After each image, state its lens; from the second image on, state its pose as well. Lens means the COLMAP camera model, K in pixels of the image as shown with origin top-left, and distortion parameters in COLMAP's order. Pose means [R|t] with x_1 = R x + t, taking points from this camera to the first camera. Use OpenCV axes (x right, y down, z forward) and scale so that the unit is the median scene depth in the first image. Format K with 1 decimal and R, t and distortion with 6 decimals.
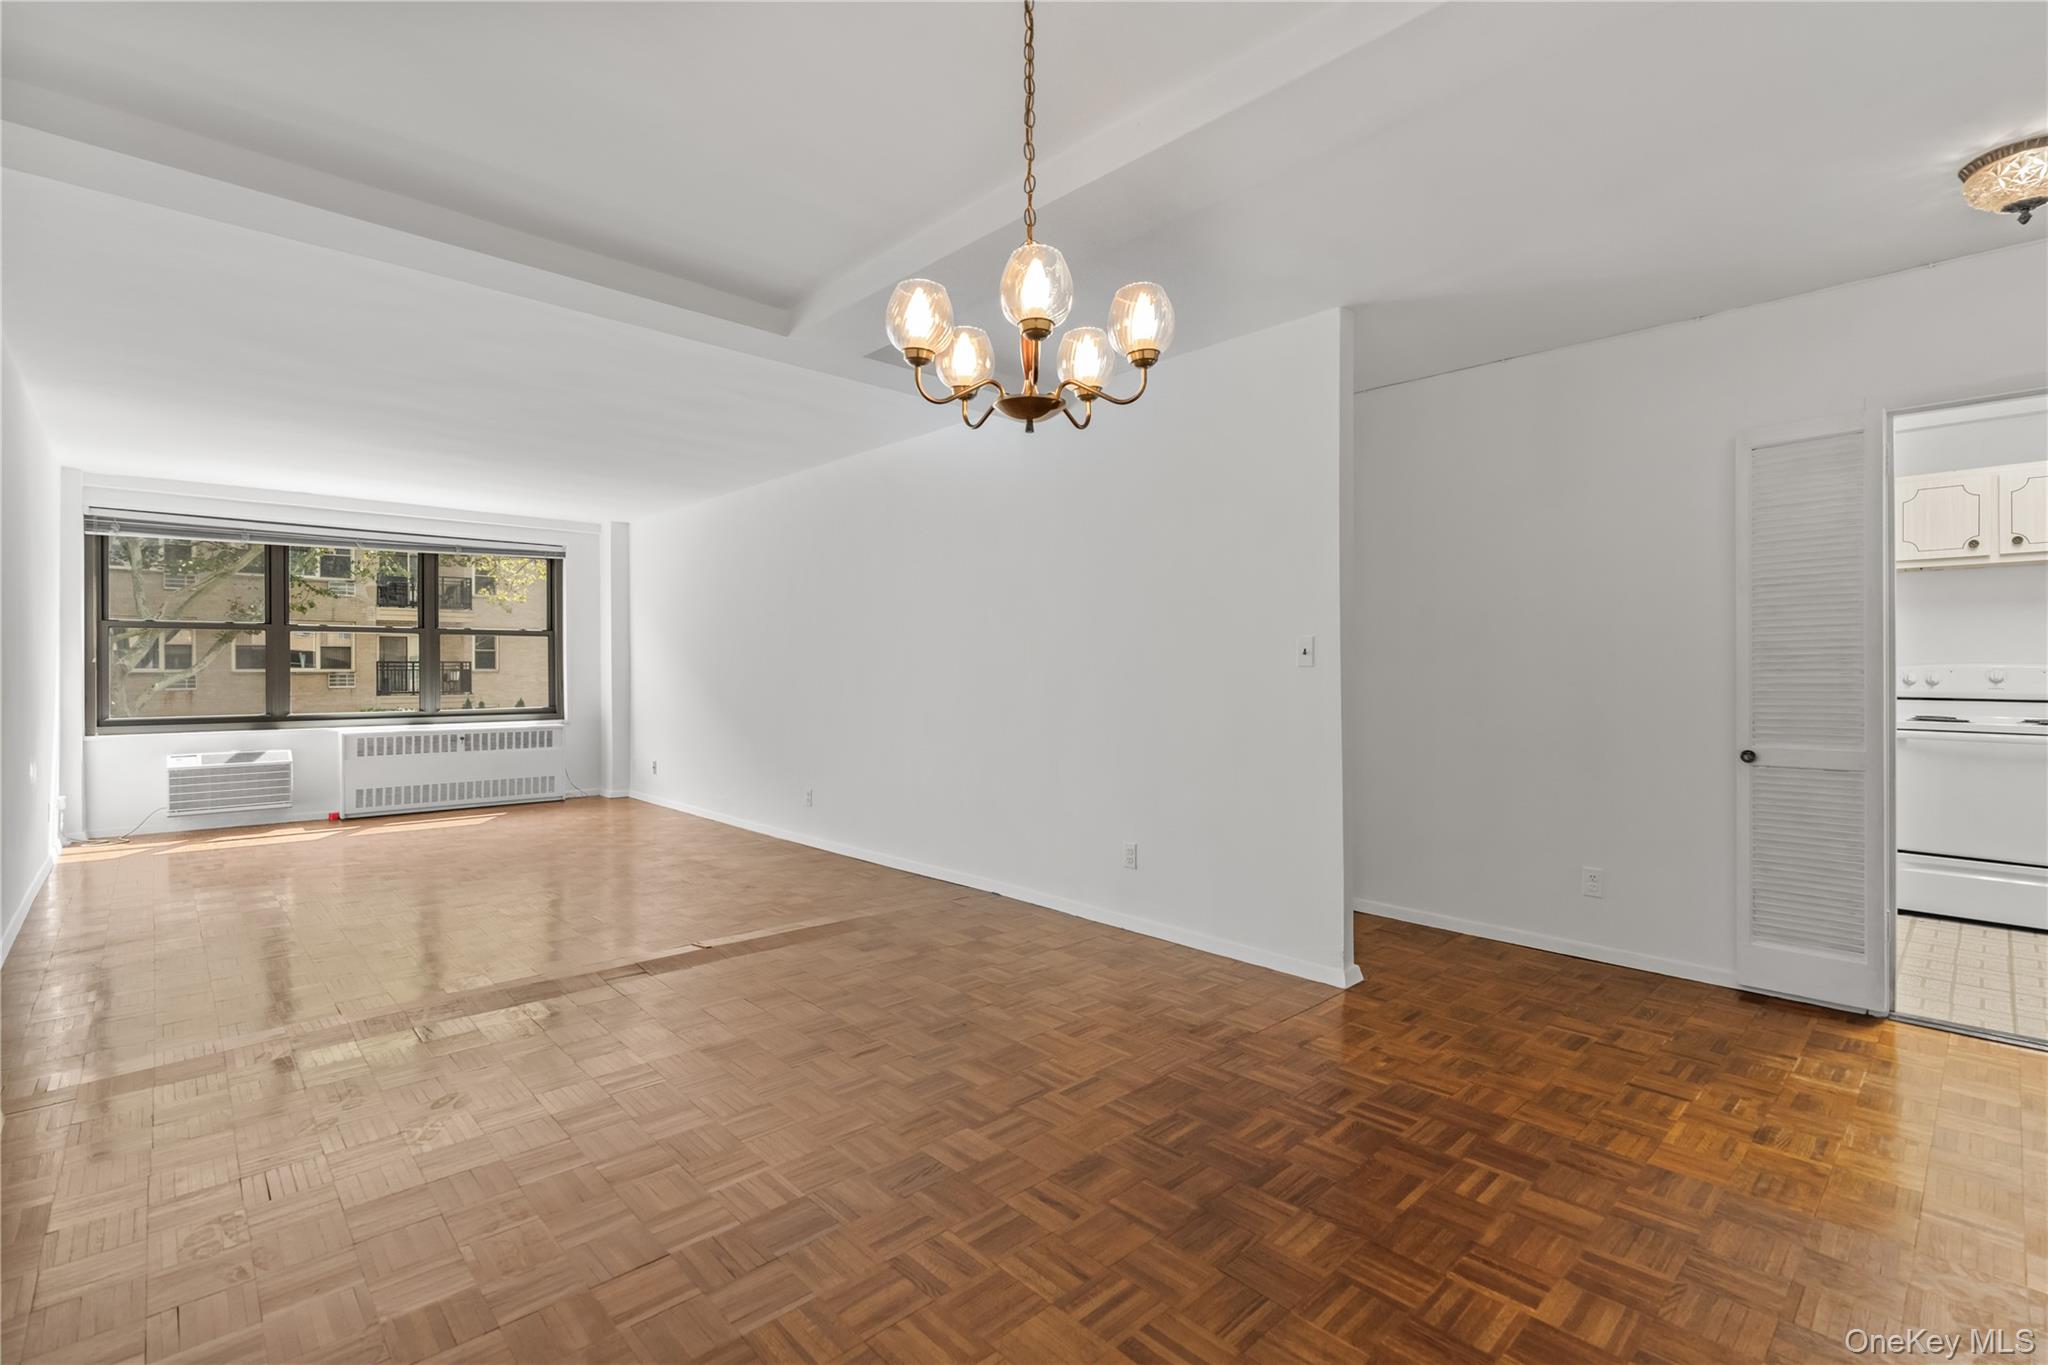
lens RADIAL K [[943.3, 0, 1025.3], [0, 943.3, 661.0], [0, 0, 1]] dist [-0.000961, 0.002082]
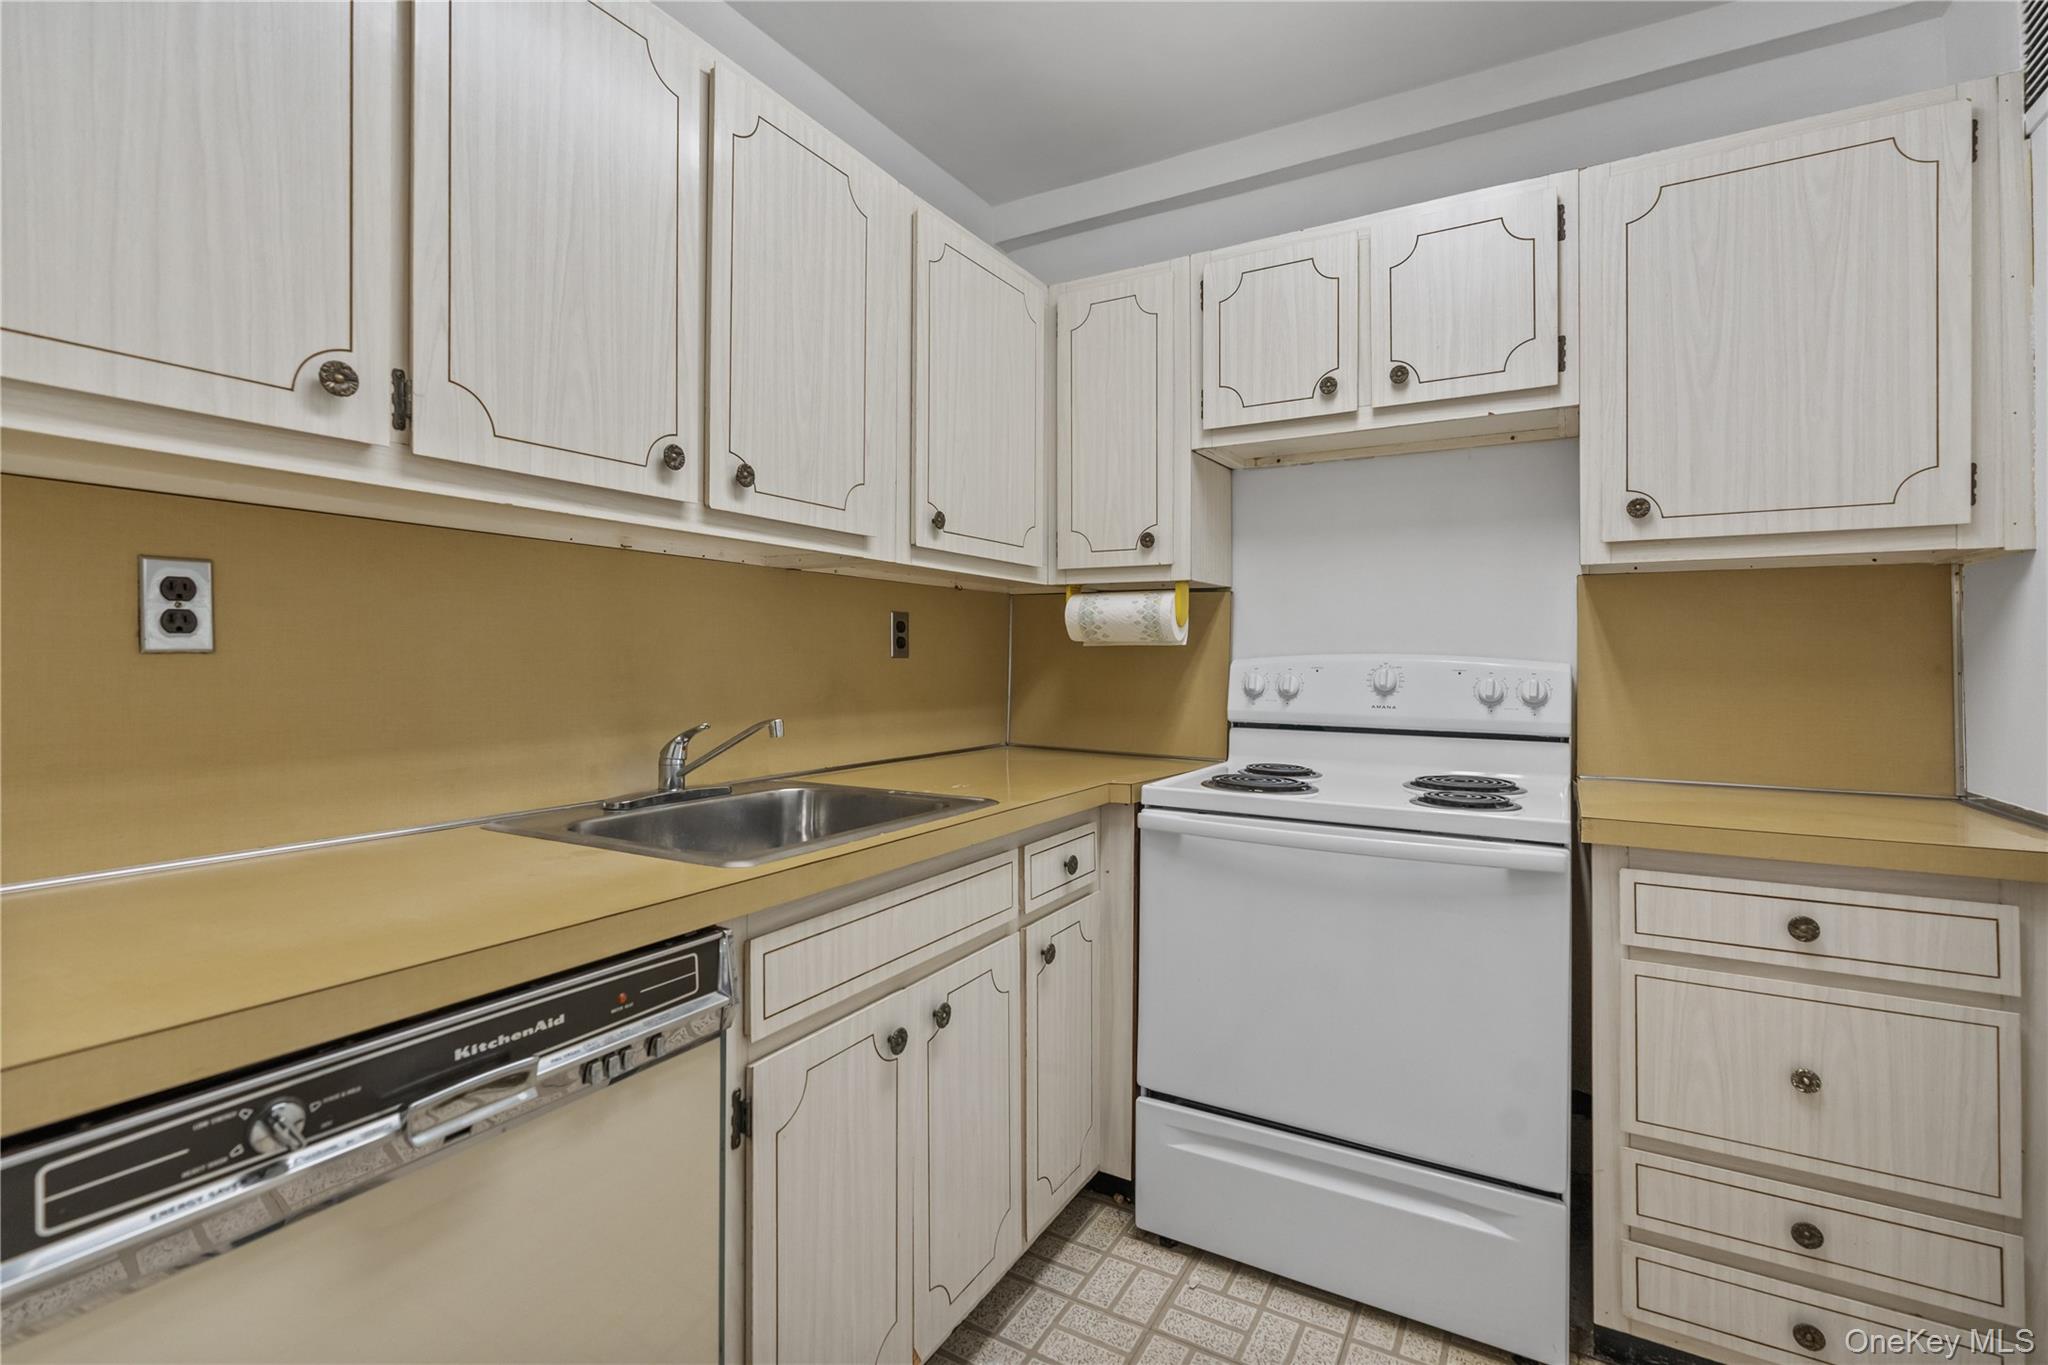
lens RADIAL K [[946.8, 0, 1027.9], [0, 946.8, 649.3], [0, 0, 1]] dist [-0.004315, 0.003143]
pose [[0.959307, 0.005945, 0.282302, 0.740140], [-0.004279, 0.999970, -0.006518, 0.004298], [-0.282332, 0.005045, 0.959304, 0.609259]]
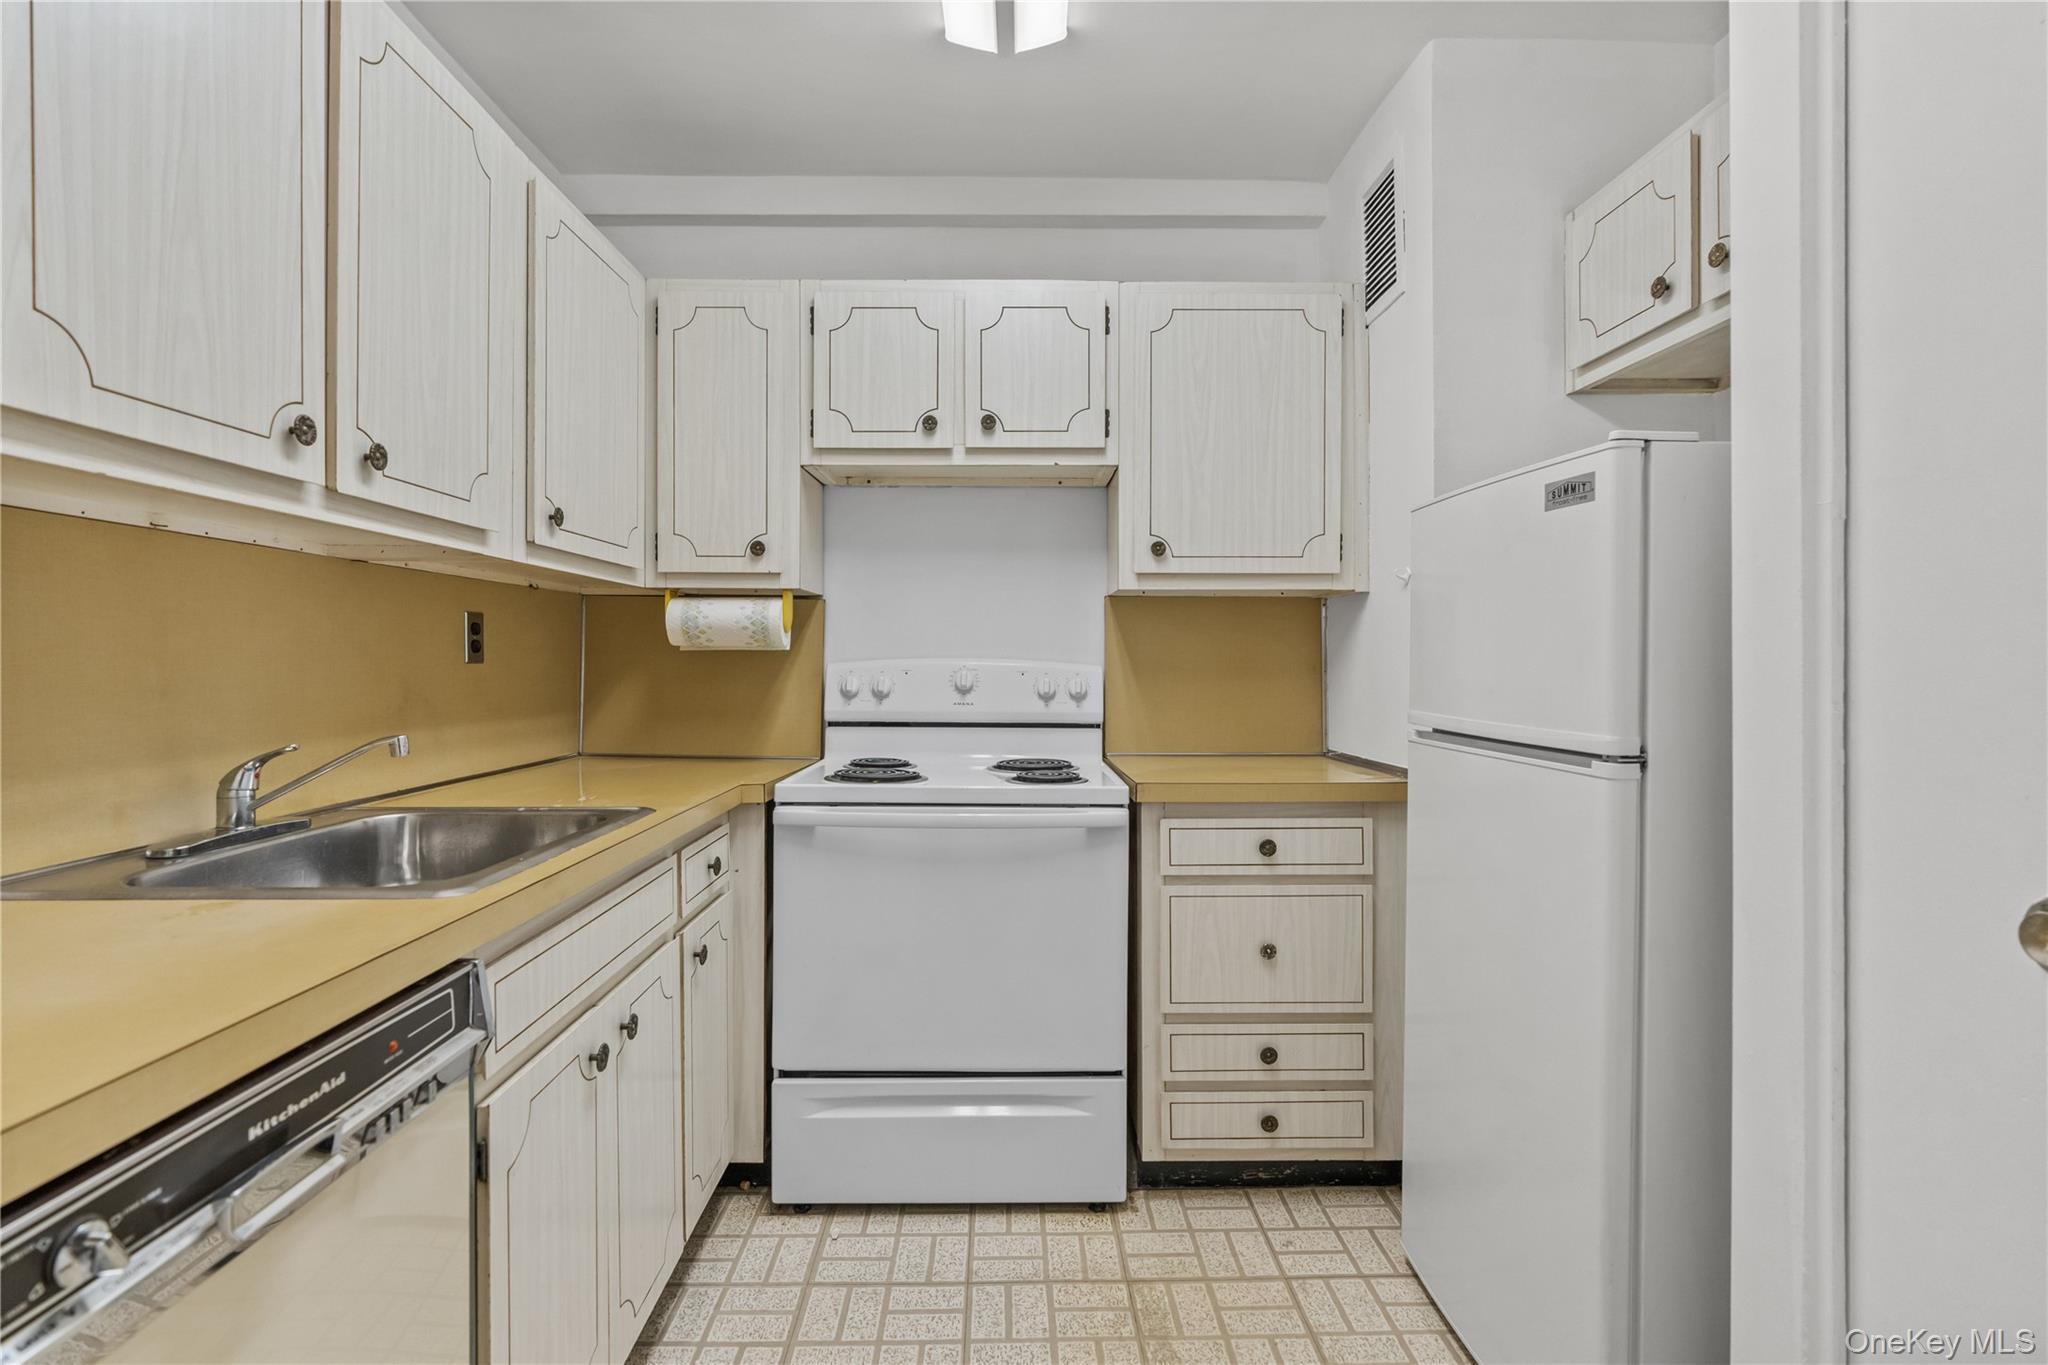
lens RADIAL K [[943.3, 0, 1025.3], [0, 943.3, 661.0], [0, 0, 1]] dist [-0.000961, 0.002082]
pose [[0.678250, -0.000431, 0.734831, 0.663556], [-0.002996, 0.999990, 0.003352, 0.002417], [-0.734825, -0.004474, 0.678241, 0.614735]]
